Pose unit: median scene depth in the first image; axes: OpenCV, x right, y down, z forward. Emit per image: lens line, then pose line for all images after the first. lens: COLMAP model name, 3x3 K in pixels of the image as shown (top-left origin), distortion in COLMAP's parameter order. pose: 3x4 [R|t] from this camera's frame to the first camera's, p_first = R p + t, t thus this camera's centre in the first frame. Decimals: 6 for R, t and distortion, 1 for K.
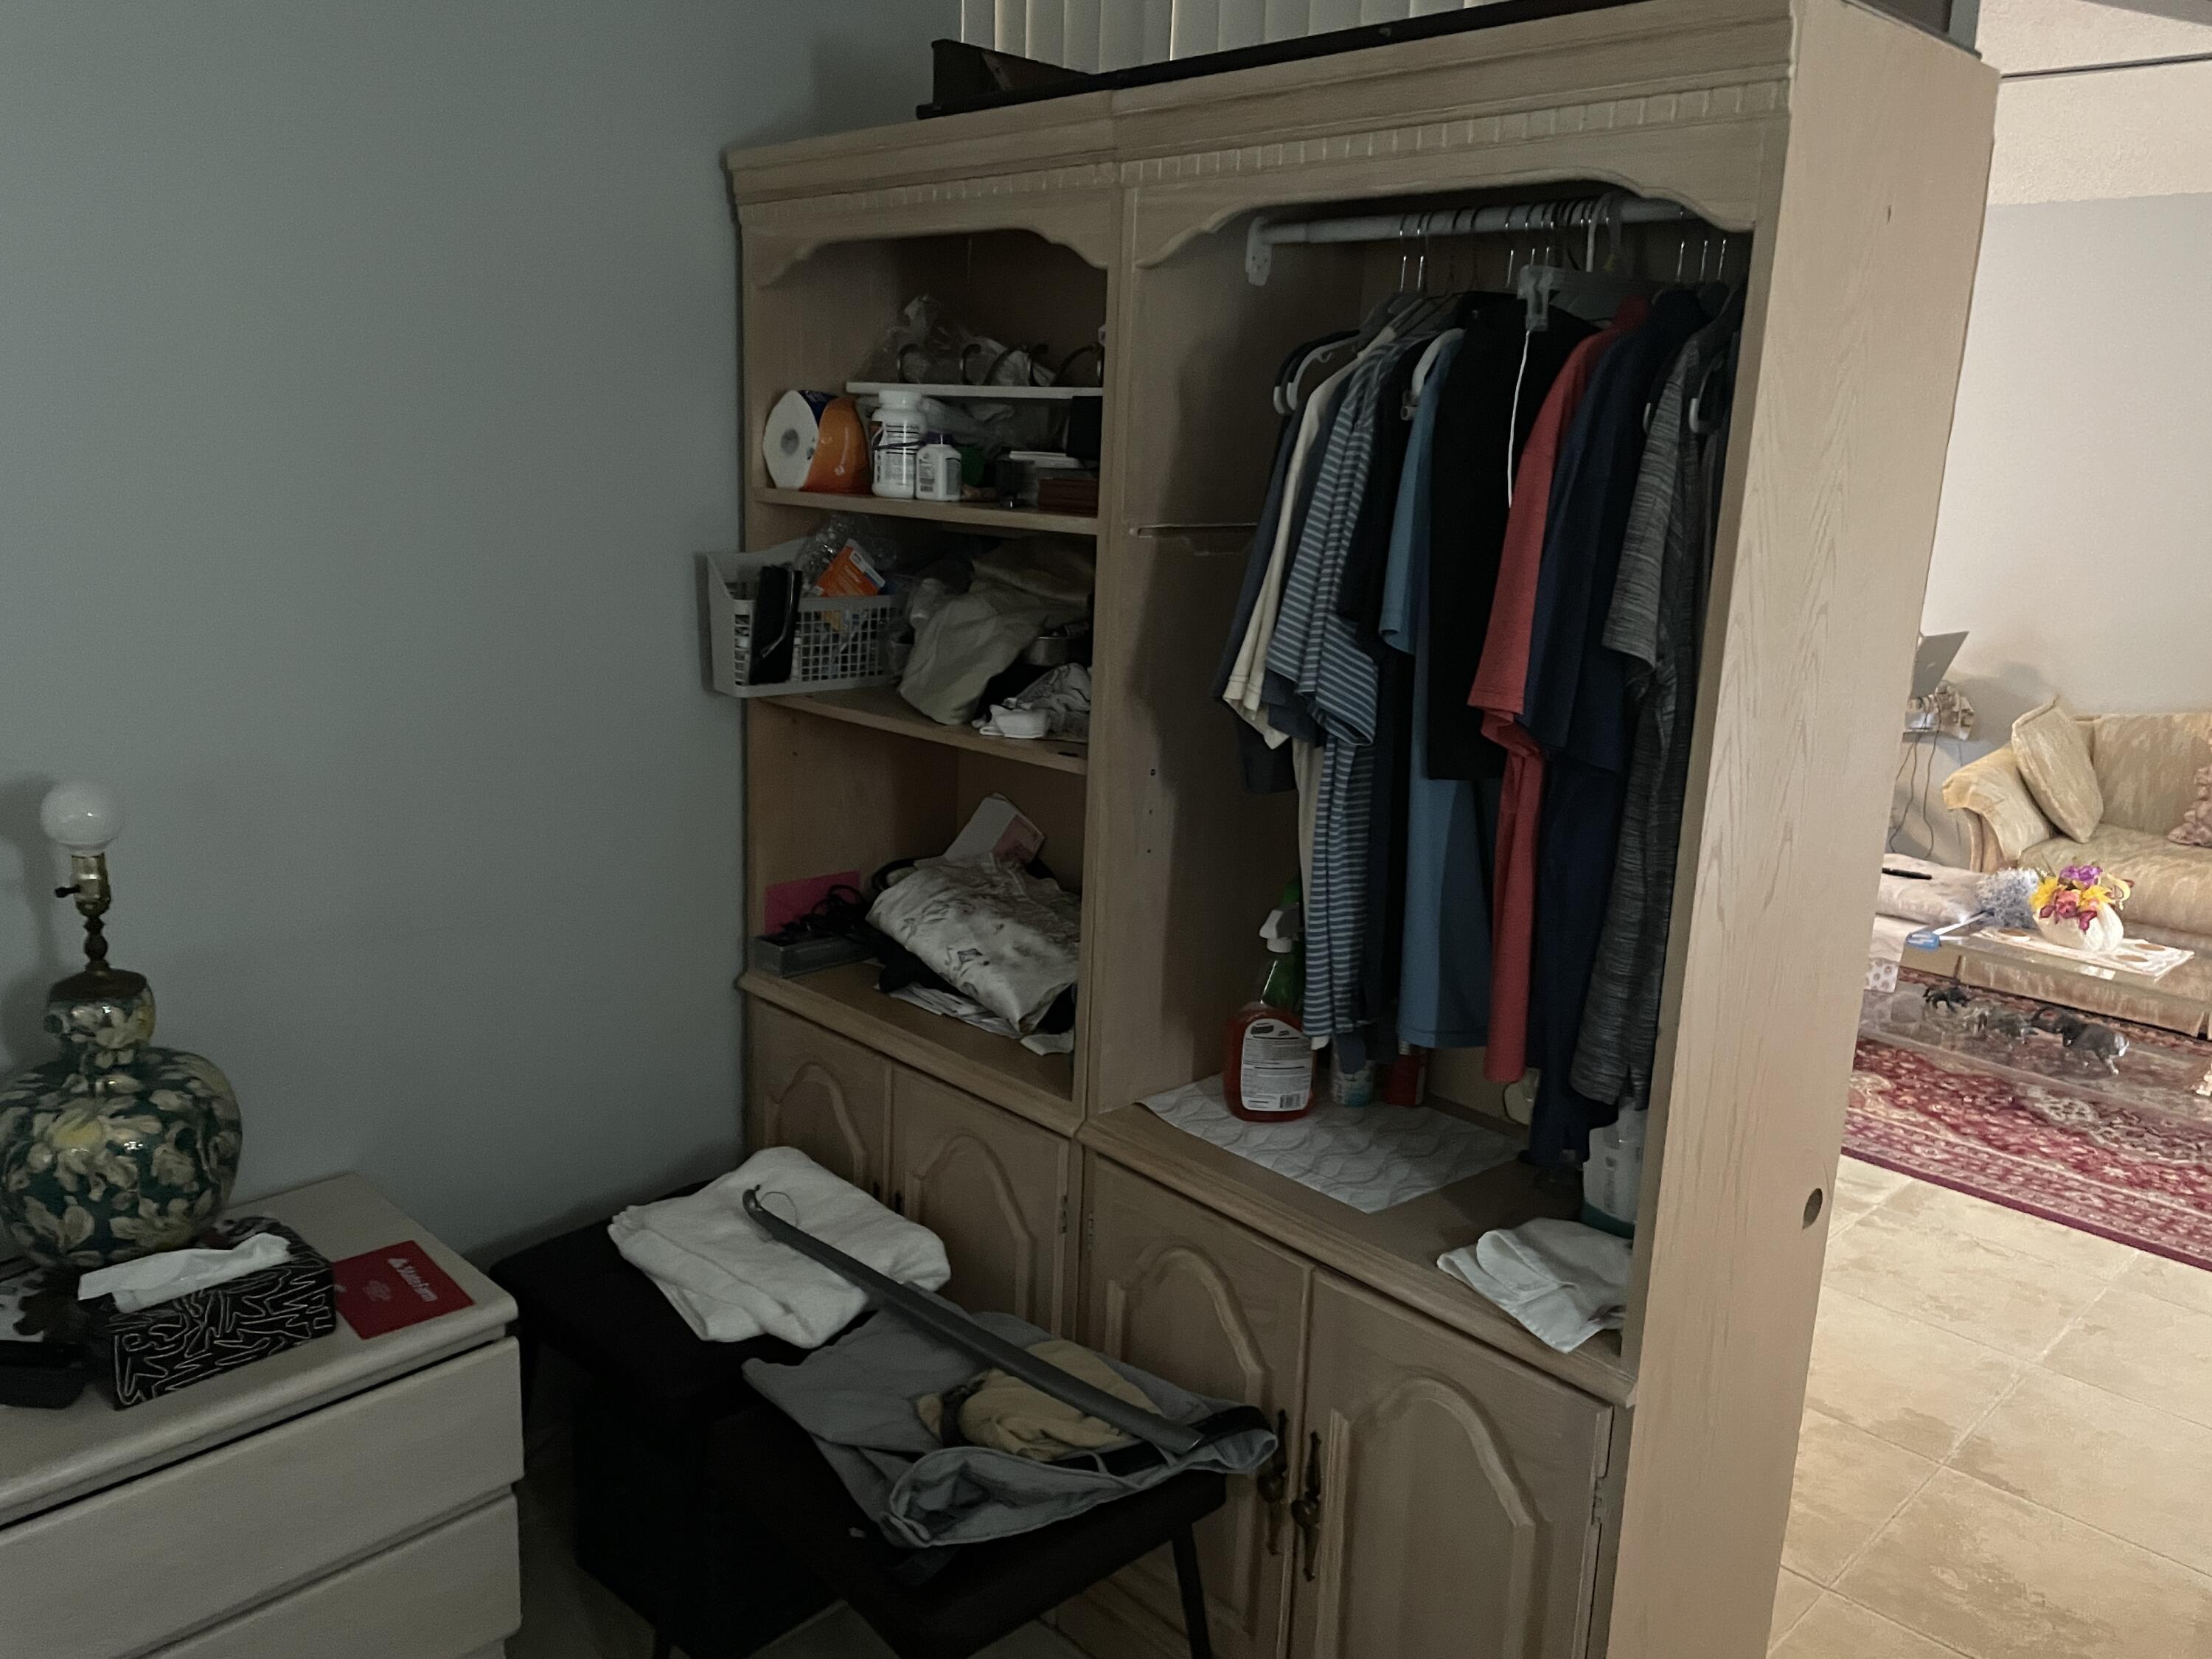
lens RADIAL K [[1665.9, 0, 1106.0], [0, 1665.9, 829.5], [0, 0, 1]] dist [0.064355, -0.102635]
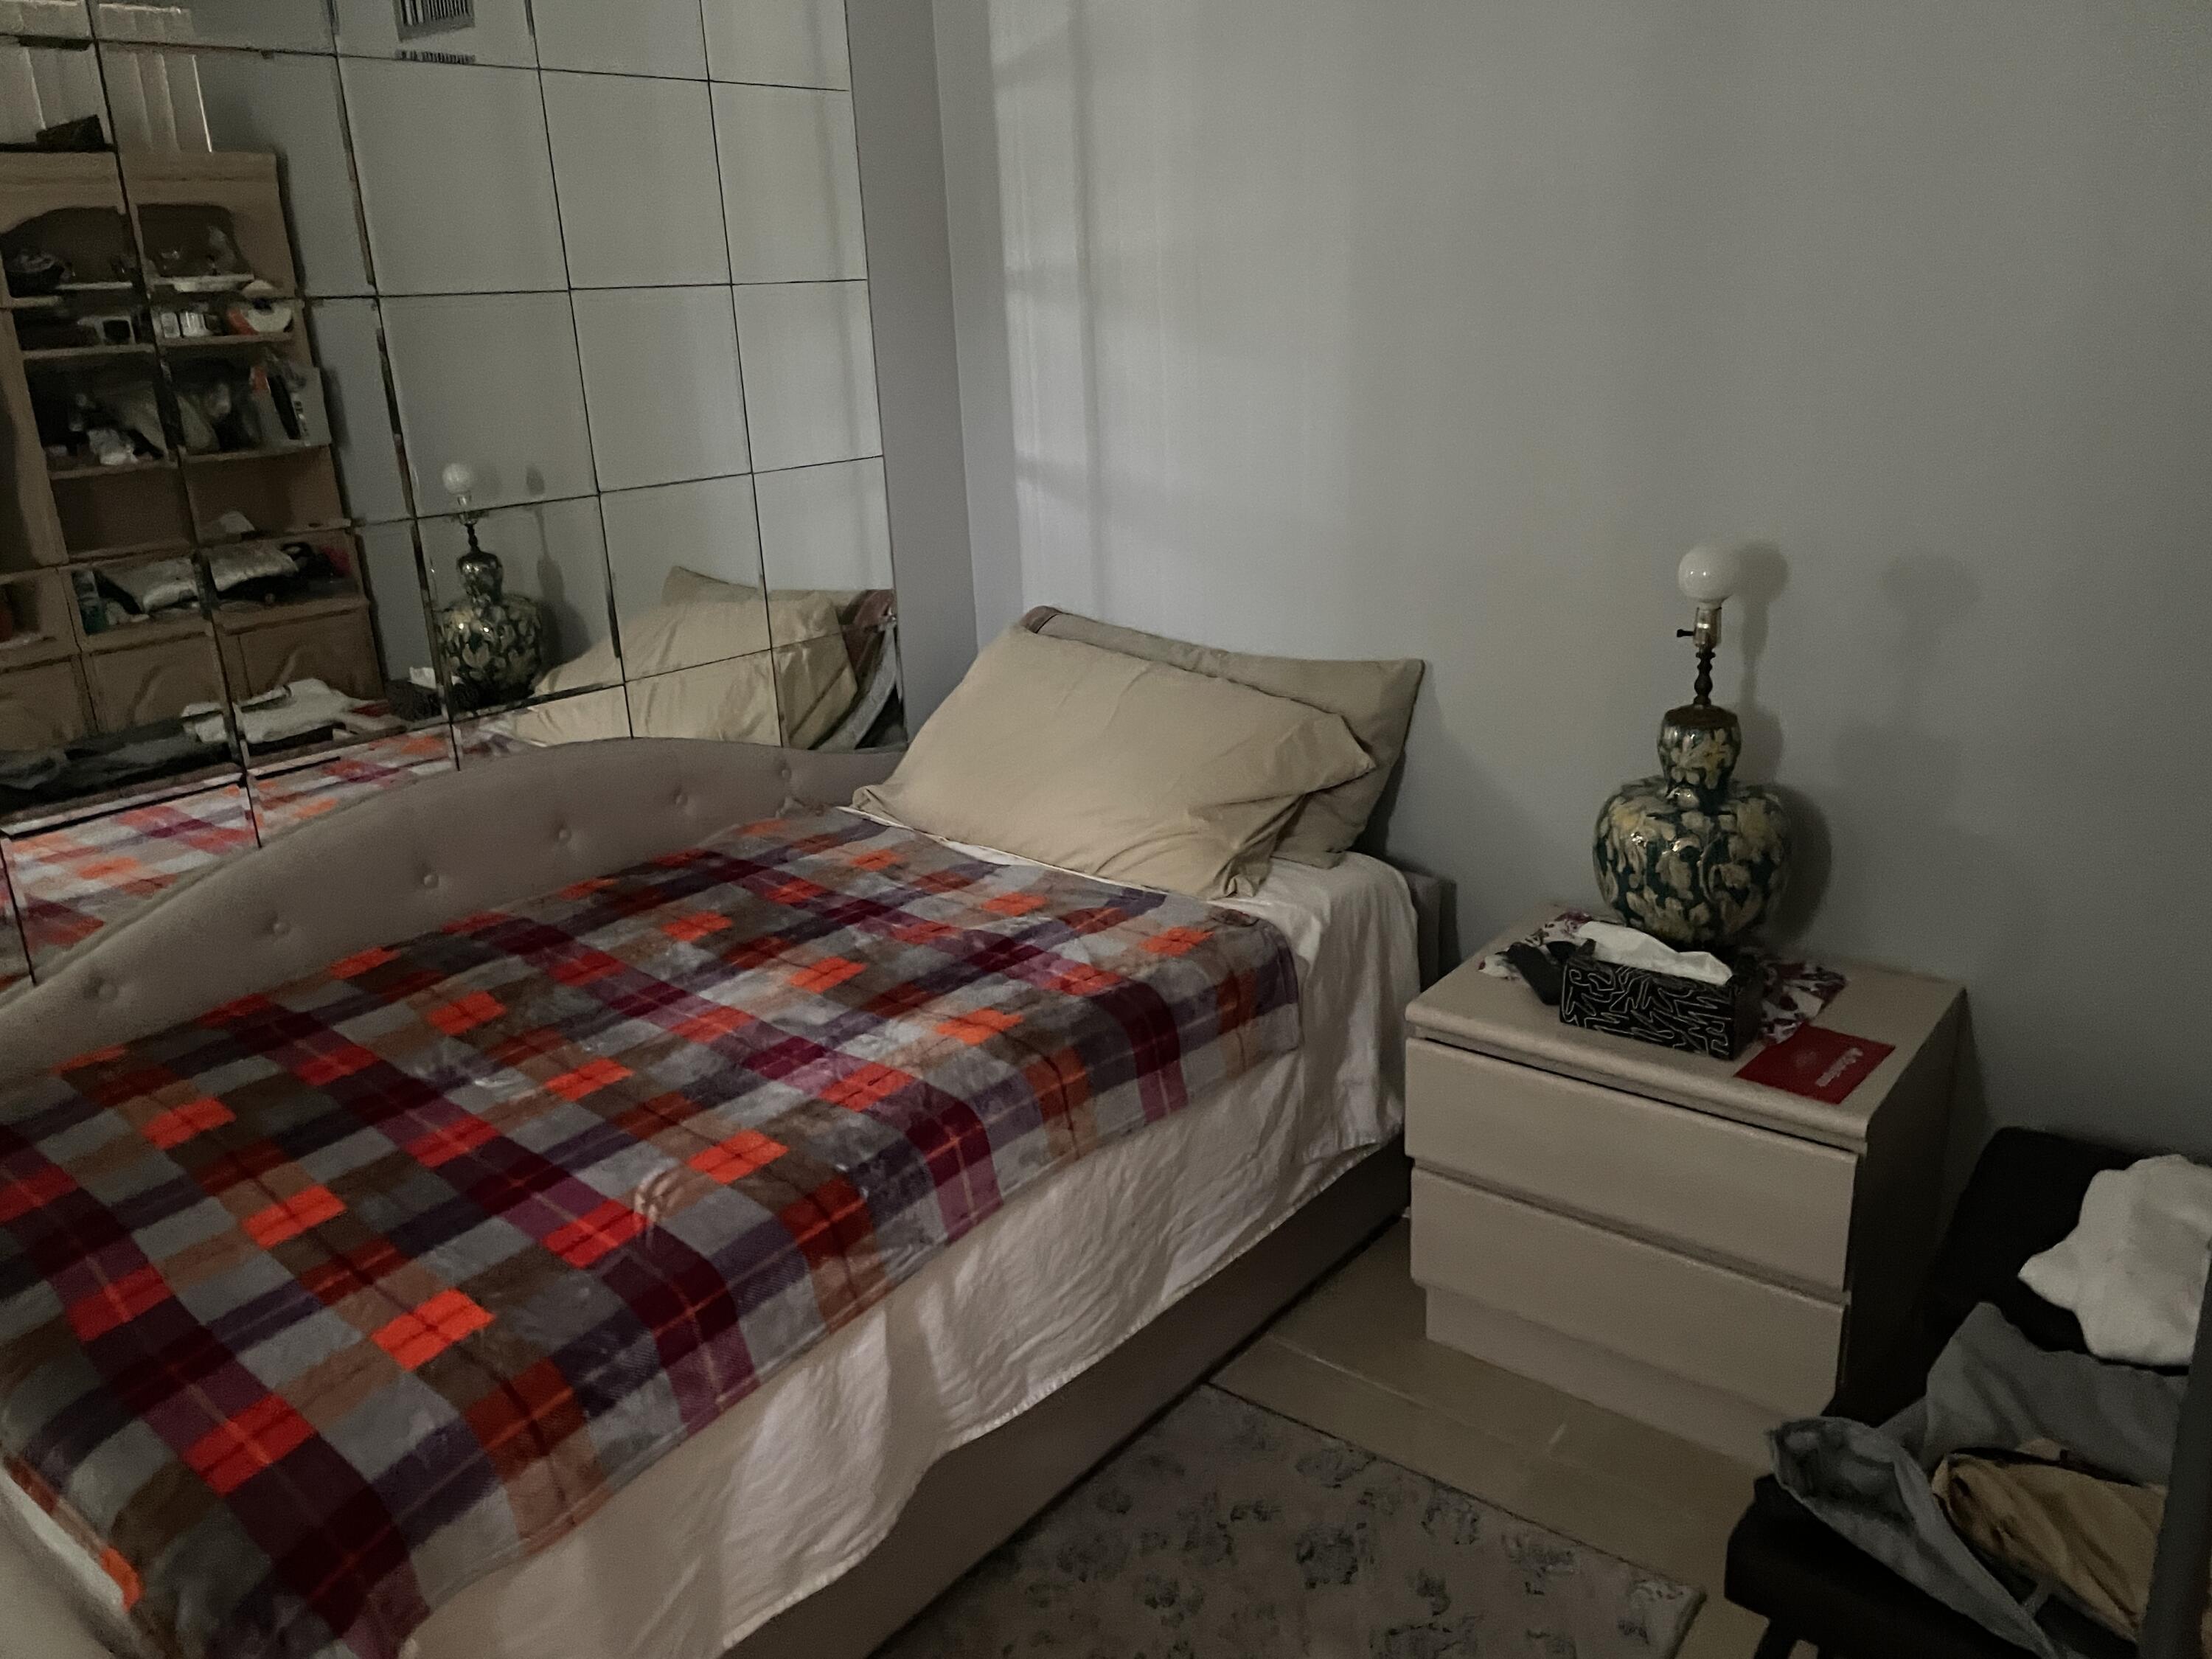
lens RADIAL K [[1665.9, 0, 1106.0], [0, 1665.9, 829.5], [0, 0, 1]] dist [0.064355, -0.102635]
pose [[0.099322, 0.276023, -0.956006, 0.554545], [-0.187293, 0.948770, 0.254475, -0.059959], [0.977270, 0.153778, 0.145931, 0.414809]]
